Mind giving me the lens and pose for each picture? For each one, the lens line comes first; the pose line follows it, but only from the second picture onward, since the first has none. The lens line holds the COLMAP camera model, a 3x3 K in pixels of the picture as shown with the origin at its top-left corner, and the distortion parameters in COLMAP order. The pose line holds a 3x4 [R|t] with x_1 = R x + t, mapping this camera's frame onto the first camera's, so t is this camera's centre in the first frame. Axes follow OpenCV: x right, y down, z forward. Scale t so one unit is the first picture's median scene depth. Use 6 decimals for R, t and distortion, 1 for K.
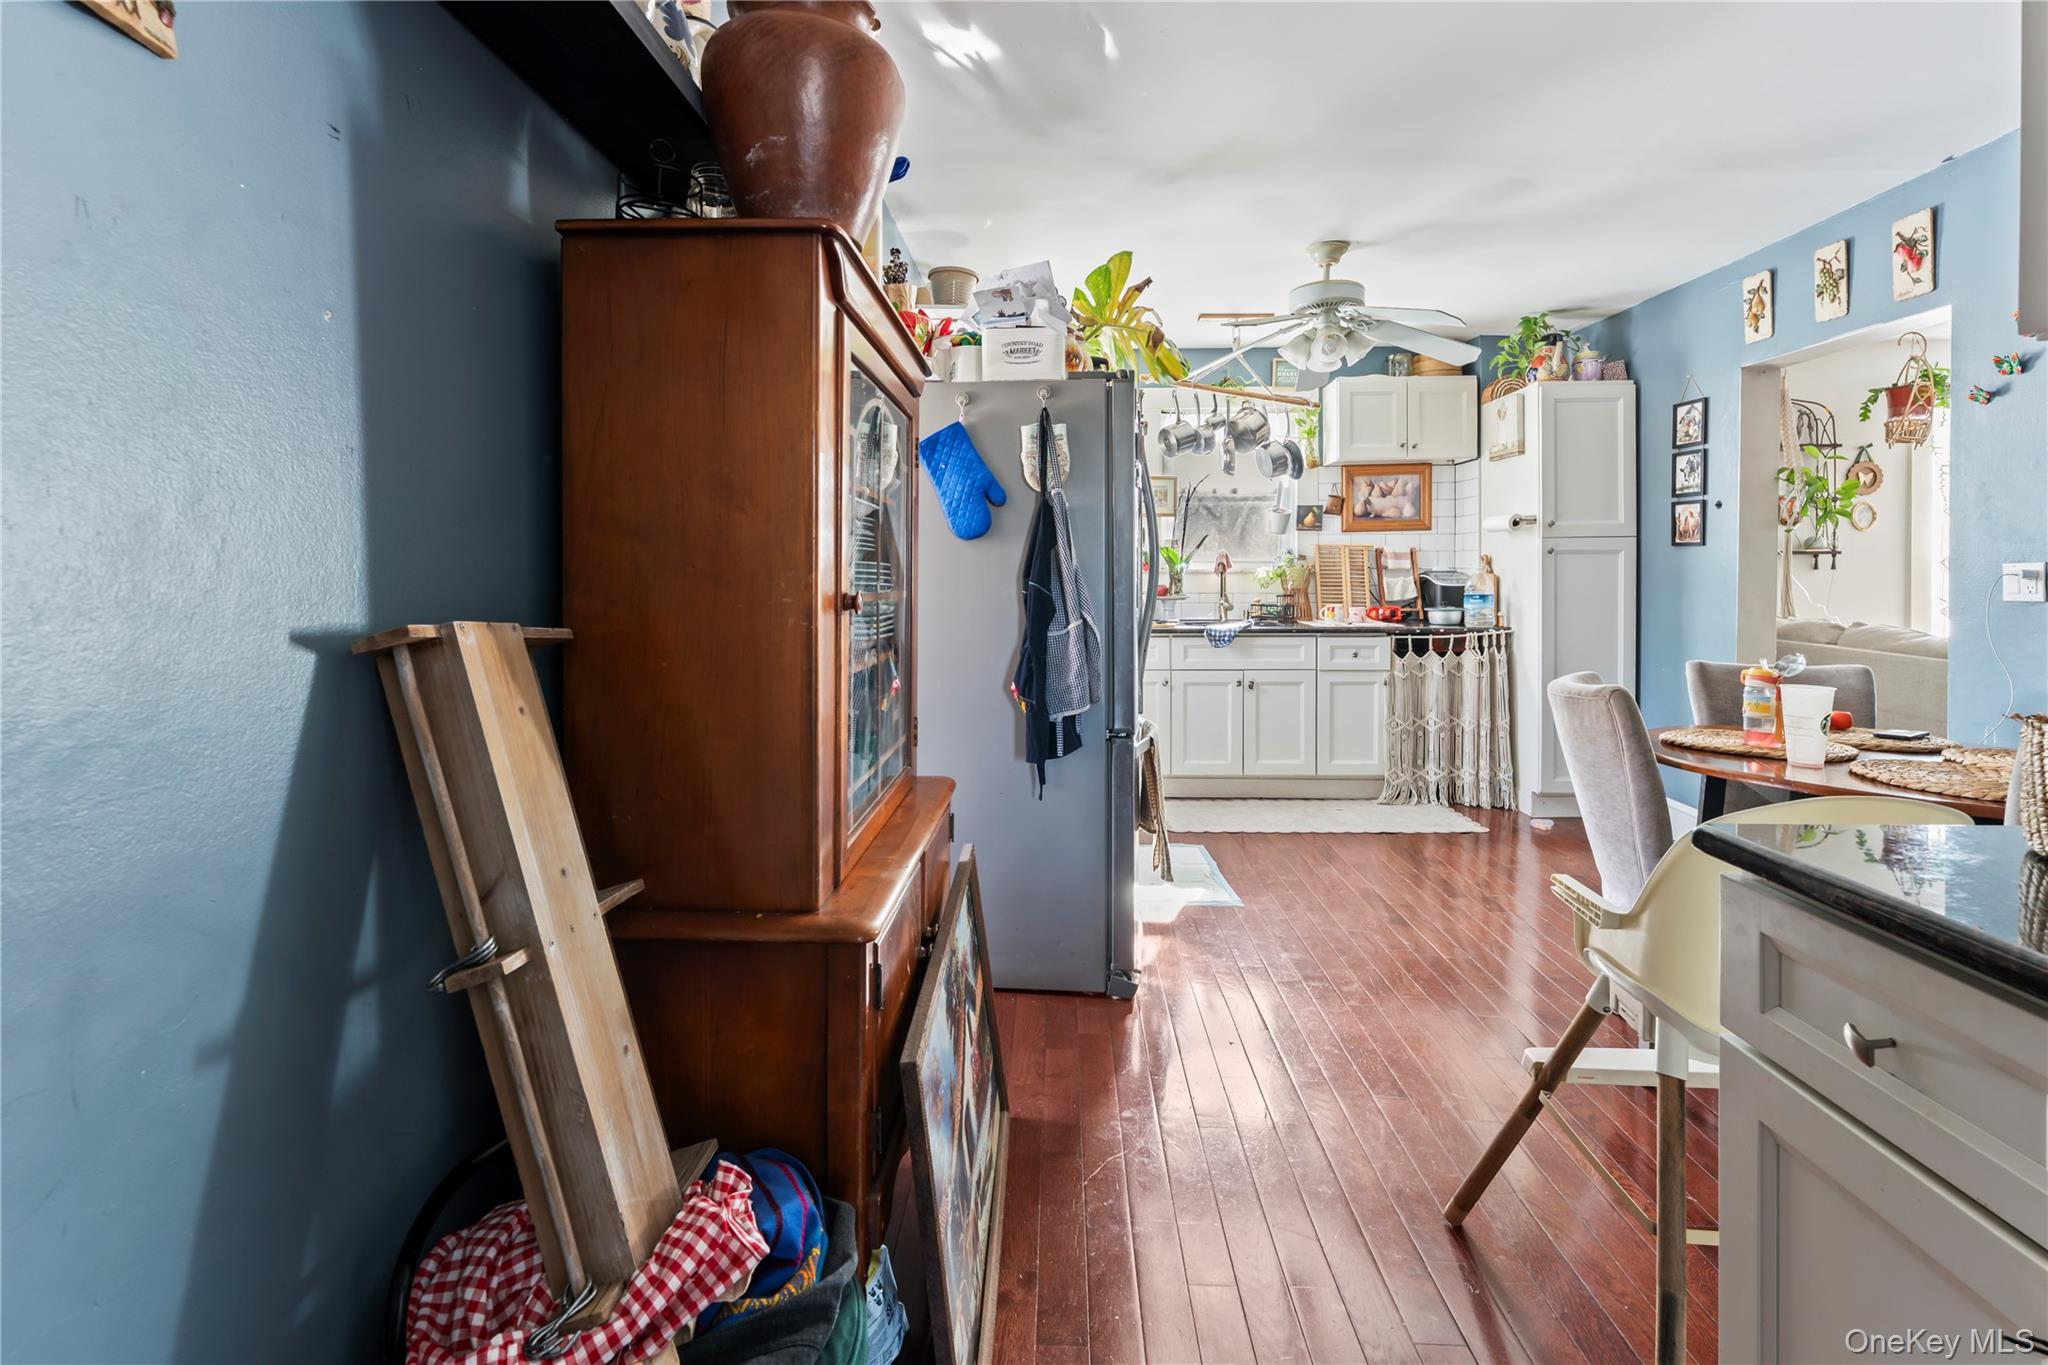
lens RADIAL K [[912.8, 0, 1034.8], [0, 912.8, 627.4], [0, 0, 1]] dist [-0.011697, 0.001154]
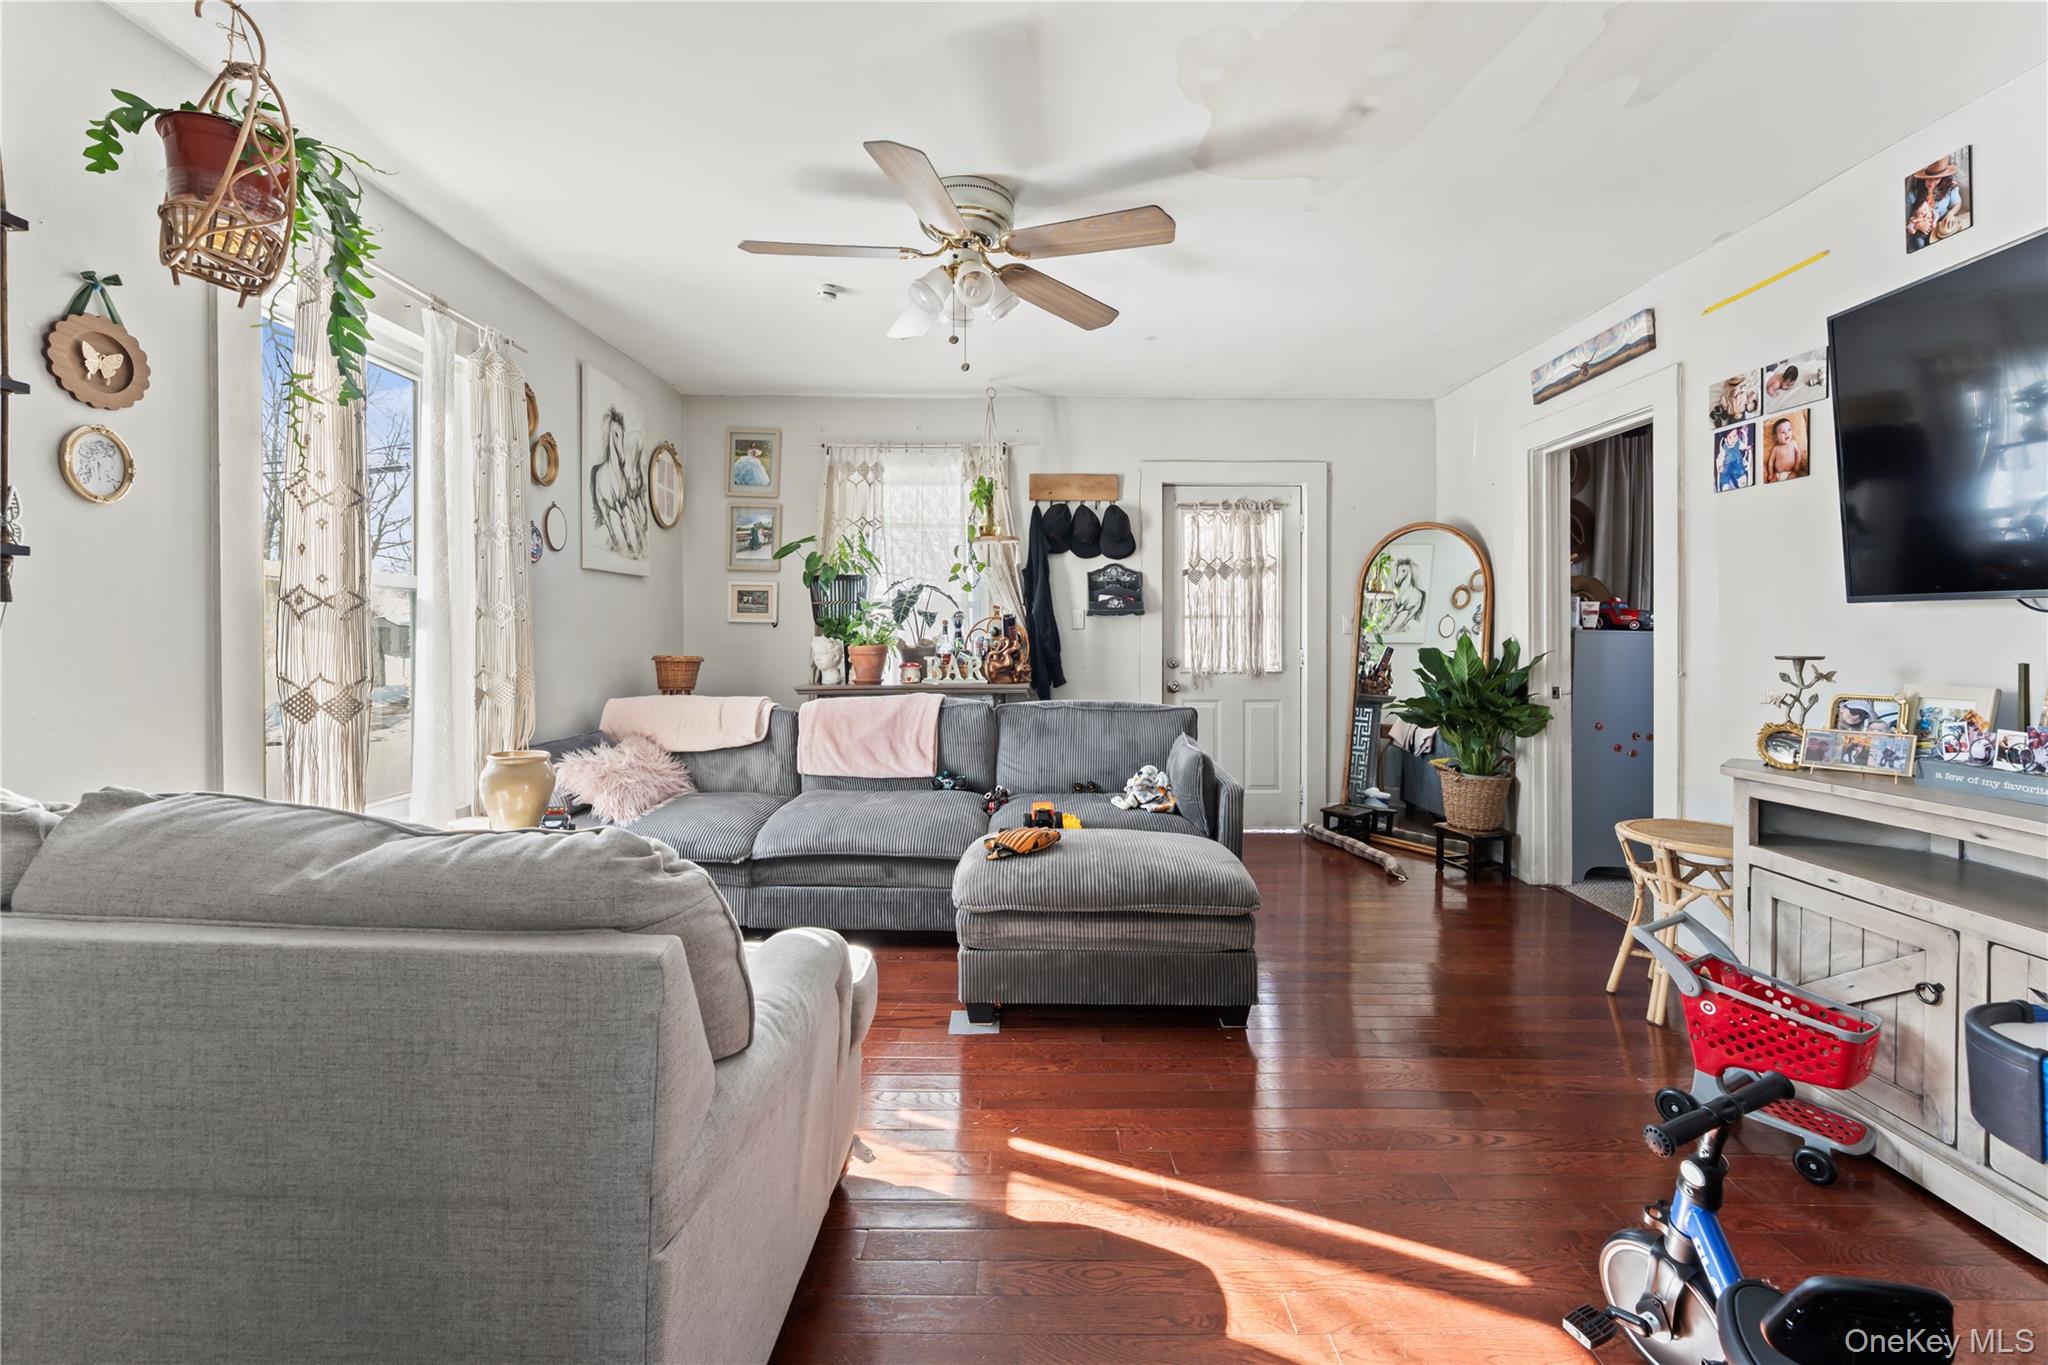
lens RADIAL K [[849.1, 0, 1026.1], [0, 849.1, 634.9], [0, 0, 1]] dist [-0.014769, 0.000175]
pose [[-0.021542, 0.019284, 0.999582, 0.630328], [0.046229, 0.998764, -0.018272, -0.032313], [-0.998699, 0.045816, -0.022406, 0.699716]]
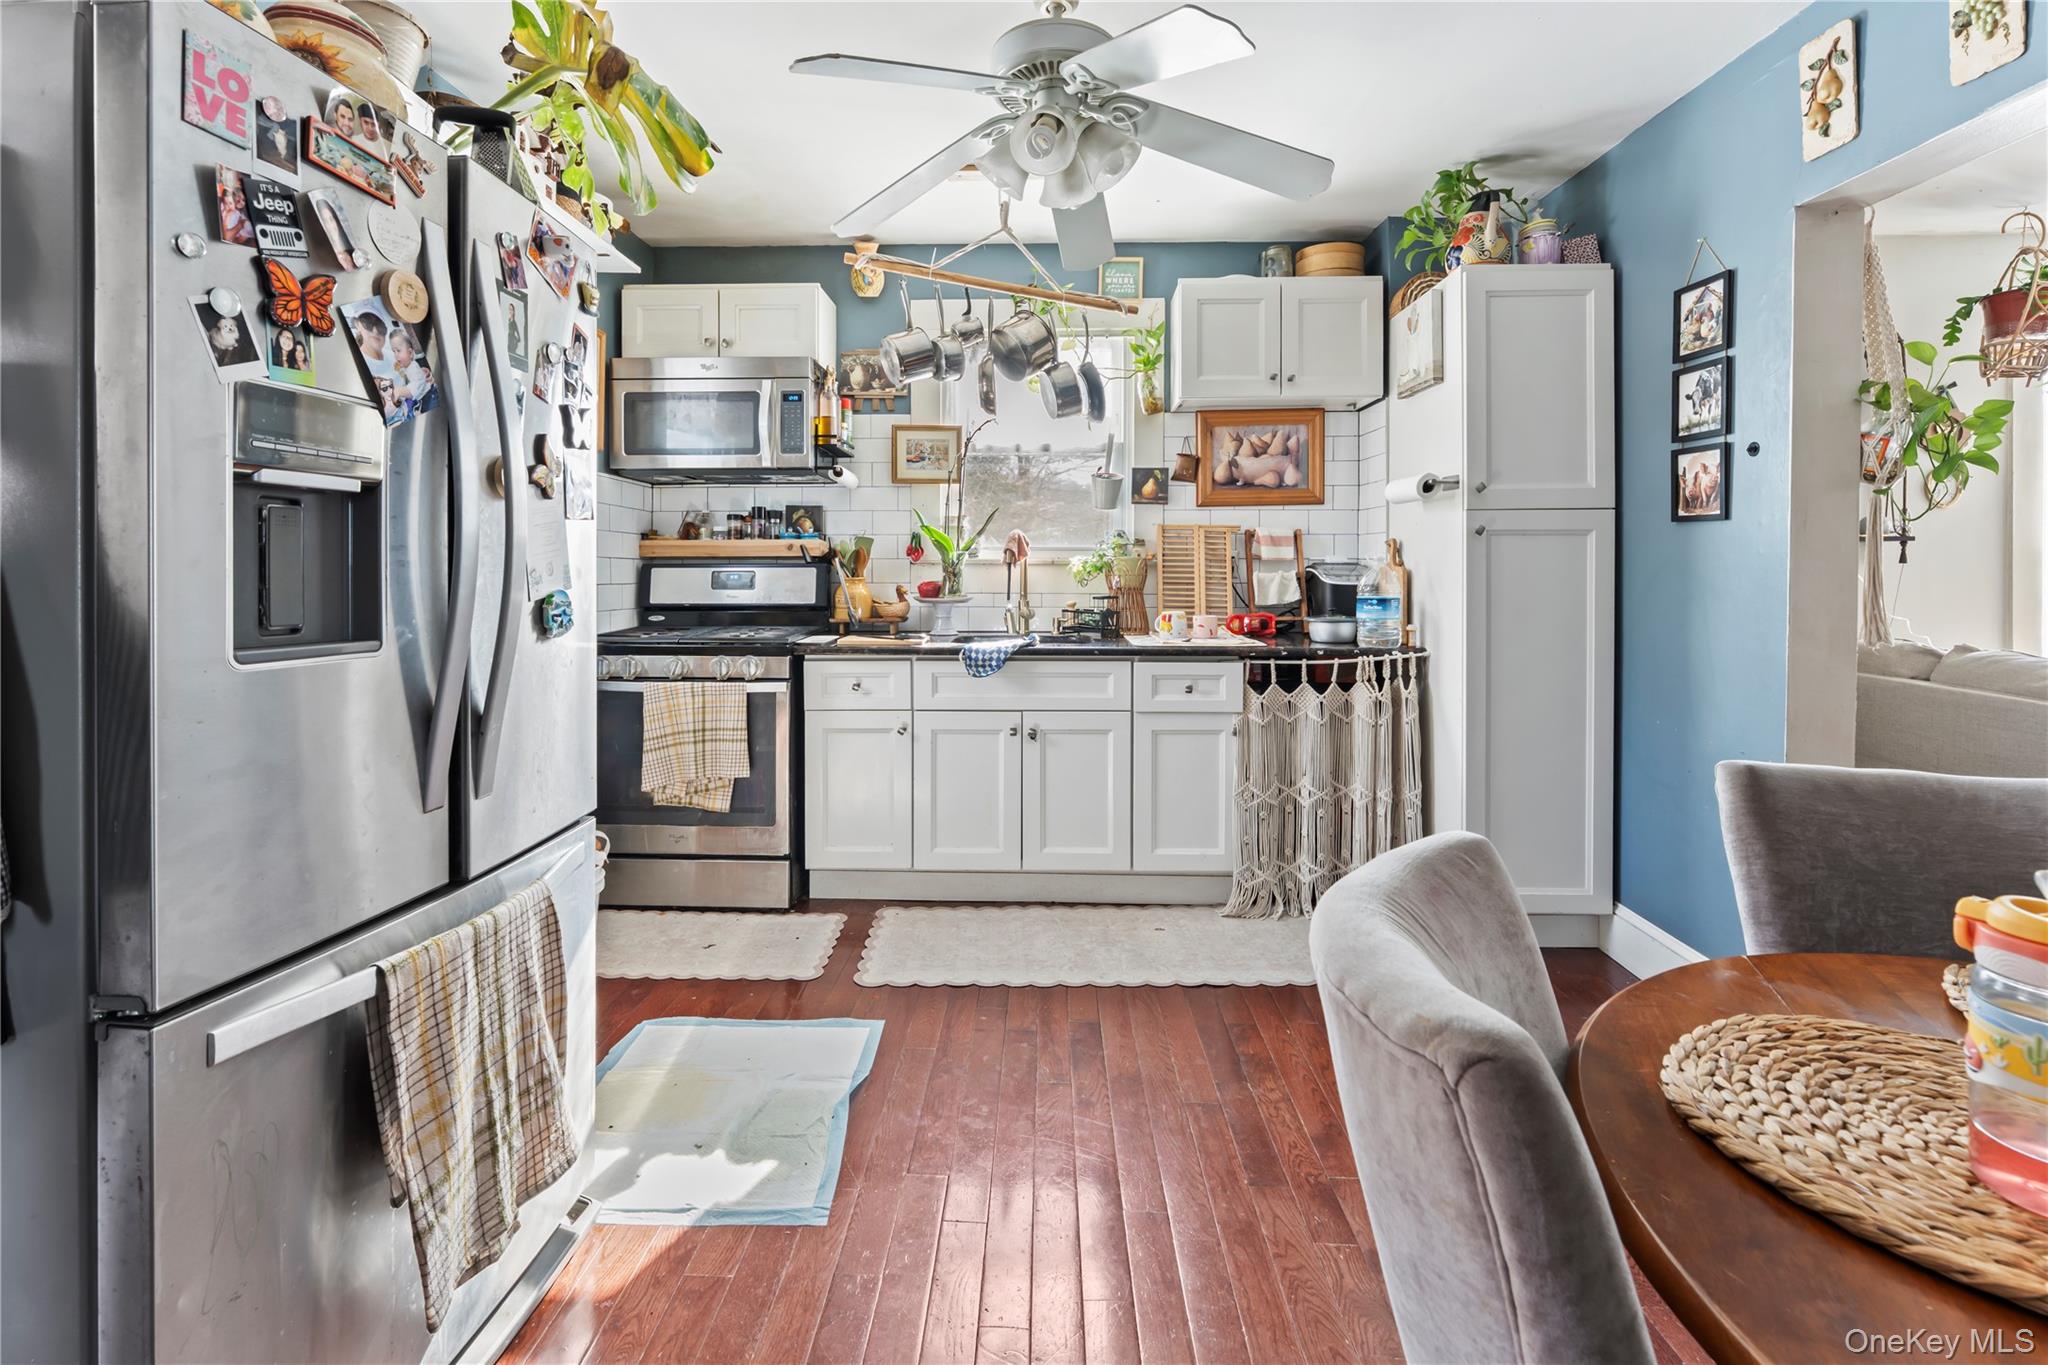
lens RADIAL K [[912.8, 0, 1029.3], [0, 912.8, 615.8], [0, 0, 1]] dist [-0.011697, 0.001154]
pose [[0.999975, 0.004517, 0.005492, 0.233548], [-0.004483, 0.999971, -0.006122, -0.018296], [-0.005519, 0.006098, 0.999966, 0.344102]]
